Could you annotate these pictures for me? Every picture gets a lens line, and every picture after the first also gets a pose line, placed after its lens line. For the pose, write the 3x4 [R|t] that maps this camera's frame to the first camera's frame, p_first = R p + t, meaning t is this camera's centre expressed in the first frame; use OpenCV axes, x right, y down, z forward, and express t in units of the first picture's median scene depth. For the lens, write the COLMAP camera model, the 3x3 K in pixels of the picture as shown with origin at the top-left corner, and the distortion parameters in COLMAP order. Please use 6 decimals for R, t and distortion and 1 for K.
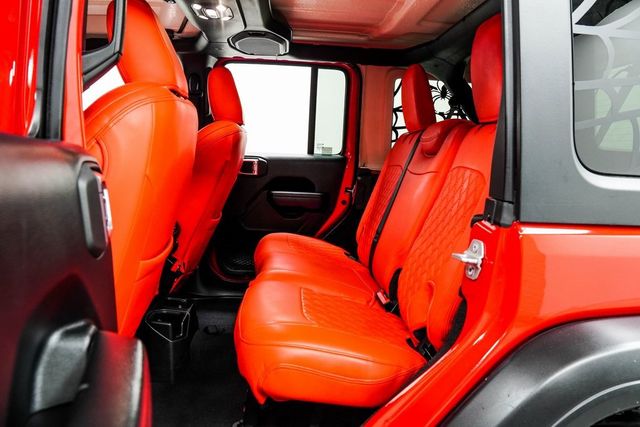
lens RADIAL K [[474.0, 0, 319.2], [0, 474.0, 213.2], [0, 0, 1]] dist [-0.096699, 0.037440]
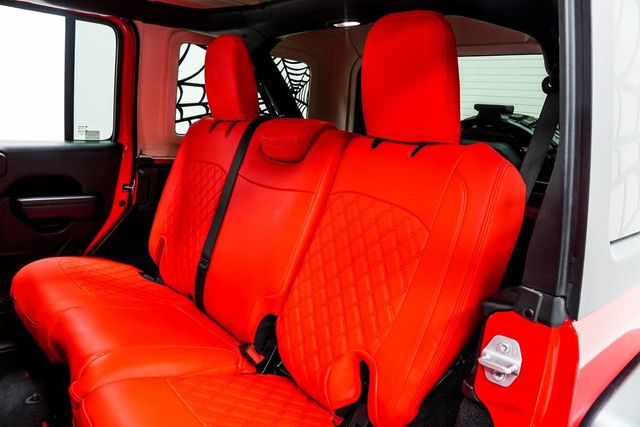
lens RADIAL K [[474.0, 0, 319.7], [0, 474.0, 214.4], [0, 0, 1]] dist [-0.096699, 0.037440]
pose [[0.809137, -0.103814, 0.578377, -0.129109], [0.032555, 0.990678, 0.132274, -0.095995], [-0.586717, -0.088199, 0.804974, 0.205189]]
